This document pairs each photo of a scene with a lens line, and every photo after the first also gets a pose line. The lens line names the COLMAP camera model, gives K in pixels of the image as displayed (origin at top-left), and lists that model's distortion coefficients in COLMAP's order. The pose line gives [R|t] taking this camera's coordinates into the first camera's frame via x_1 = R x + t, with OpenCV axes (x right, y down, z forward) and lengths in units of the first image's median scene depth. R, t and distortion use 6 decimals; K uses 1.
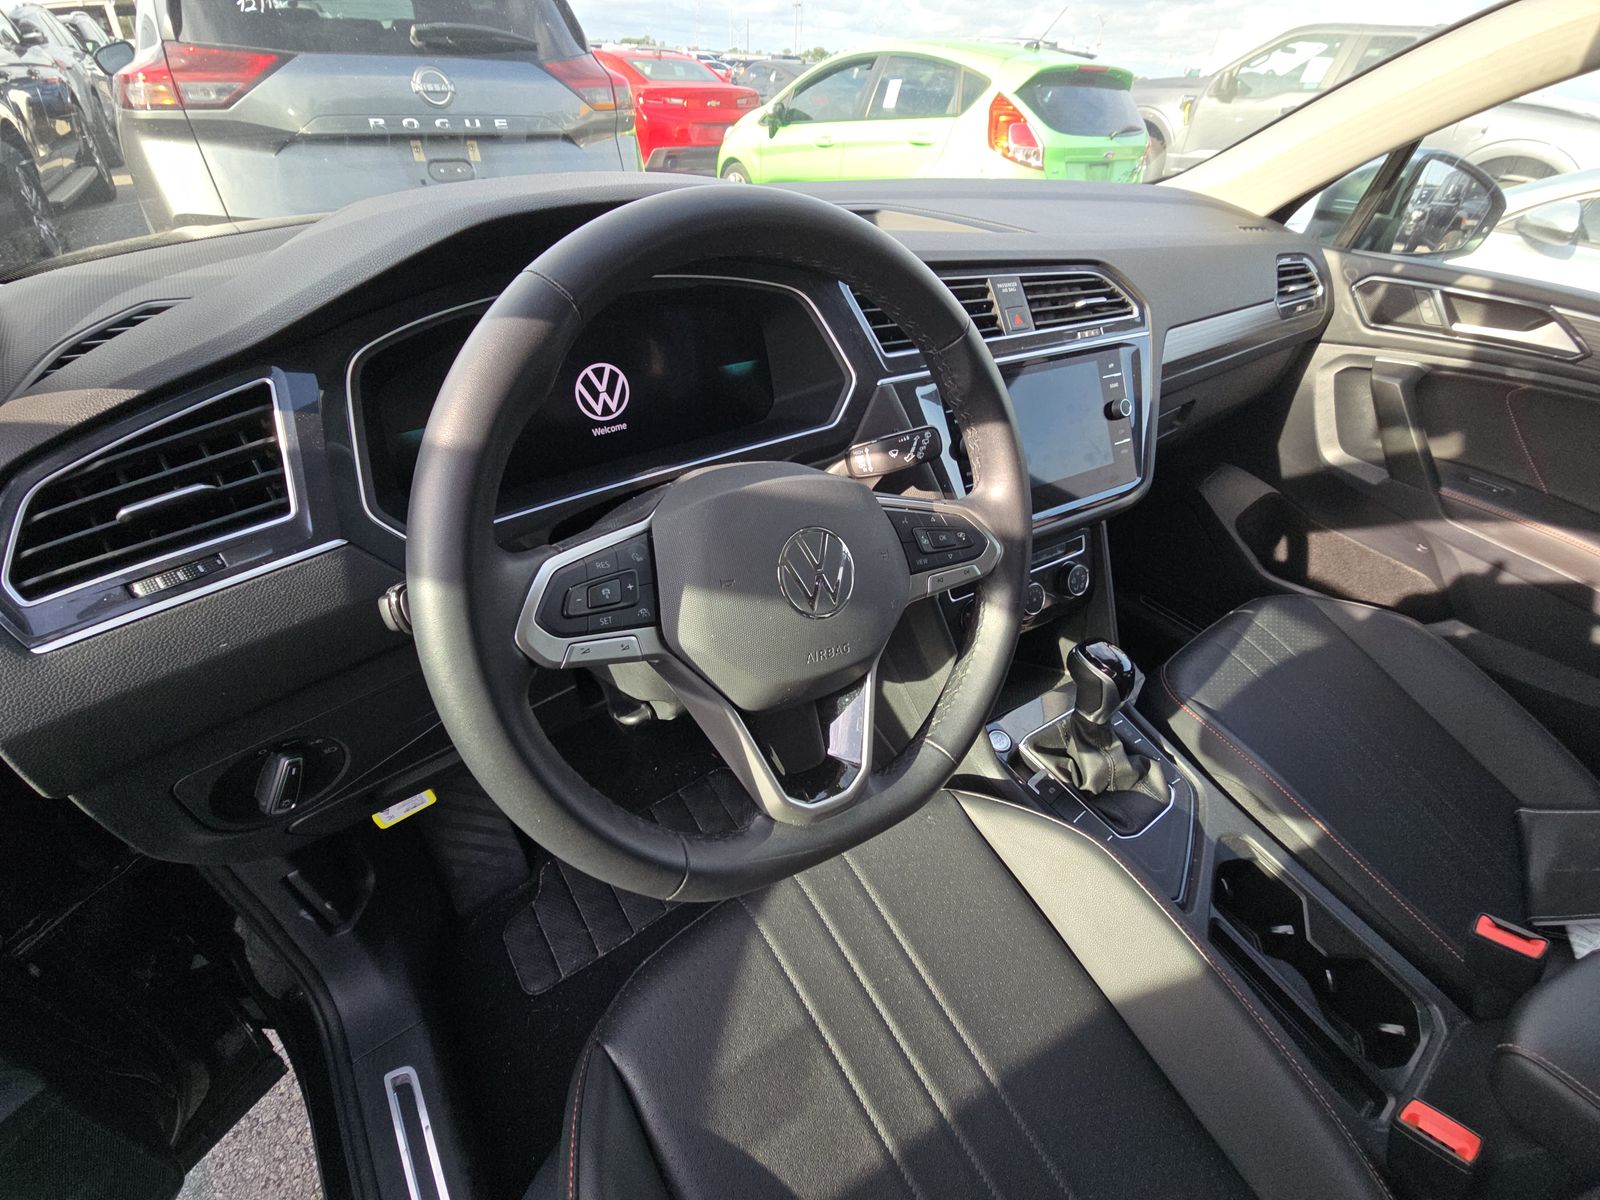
lens RADIAL K [[648.6, 0, 796.4], [0, 648.6, 591.8], [0, 0, 1]] dist [0.009083, -0.009721]
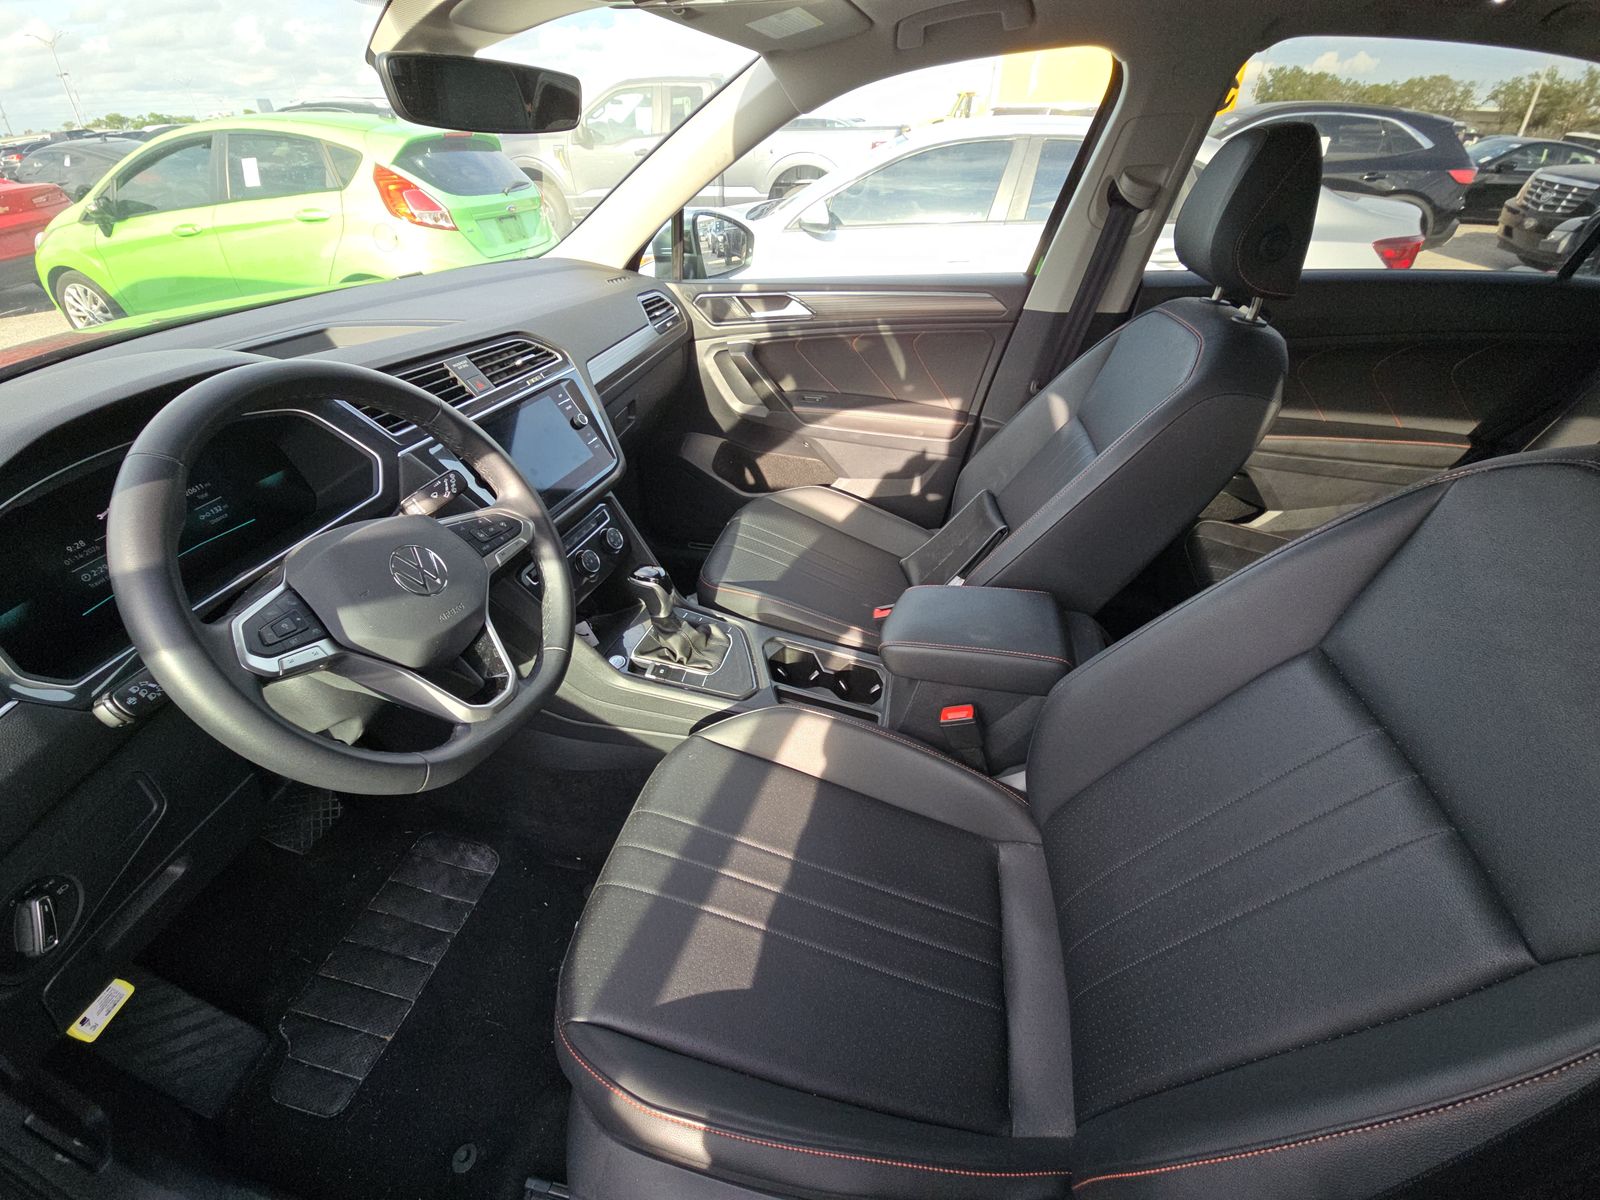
lens RADIAL K [[648.6, 0, 796.4], [0, 648.6, 591.8], [0, 0, 1]] dist [0.009083, -0.009721]
pose [[0.740584, -0.423026, 0.522096, -0.056810], [0.445891, 0.890637, 0.089146, 0.118726], [-0.502709, 0.166778, 0.848215, -0.339772]]
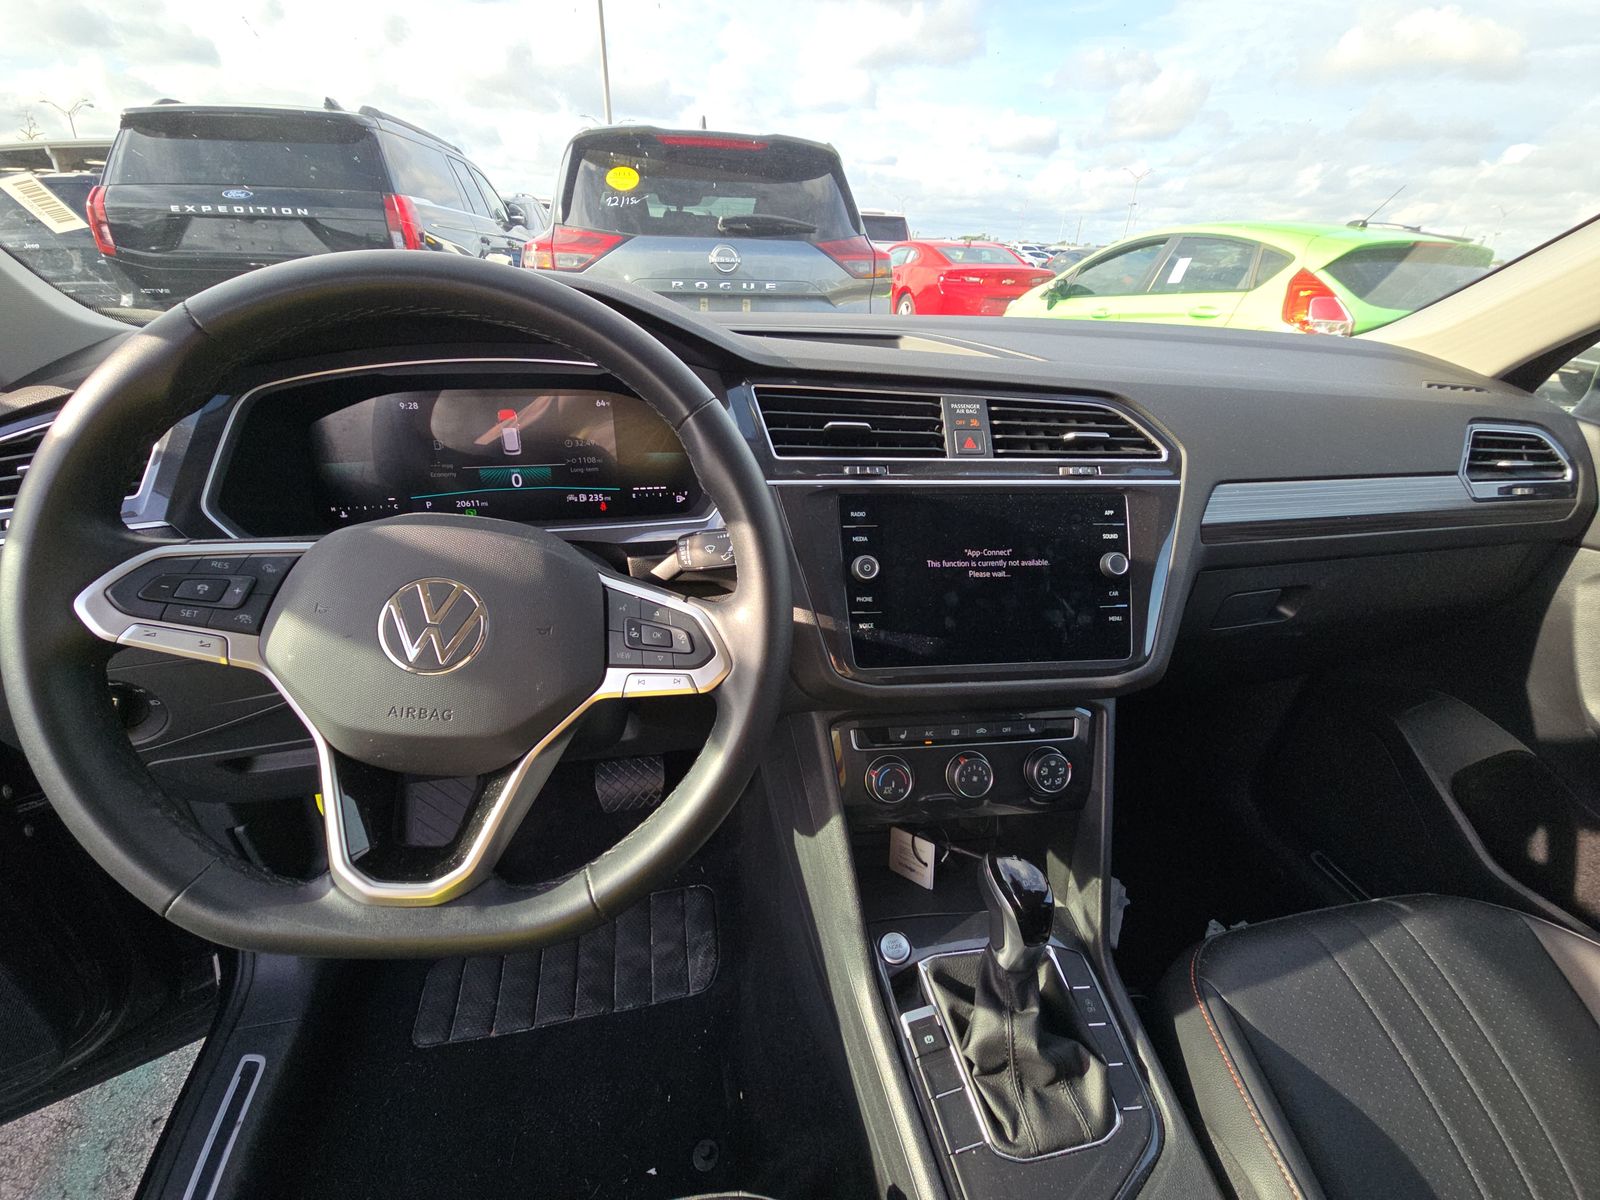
lens RADIAL K [[643.4, 0, 802.7], [0, 643.4, 597.4], [0, 0, 1]] dist [-0.002144, -0.000254]
pose [[0.914190, 0.180804, -0.362721, 0.346137], [-0.247161, 0.958002, -0.145407, -0.030011], [0.321197, 0.222580, 0.920484, 0.130191]]
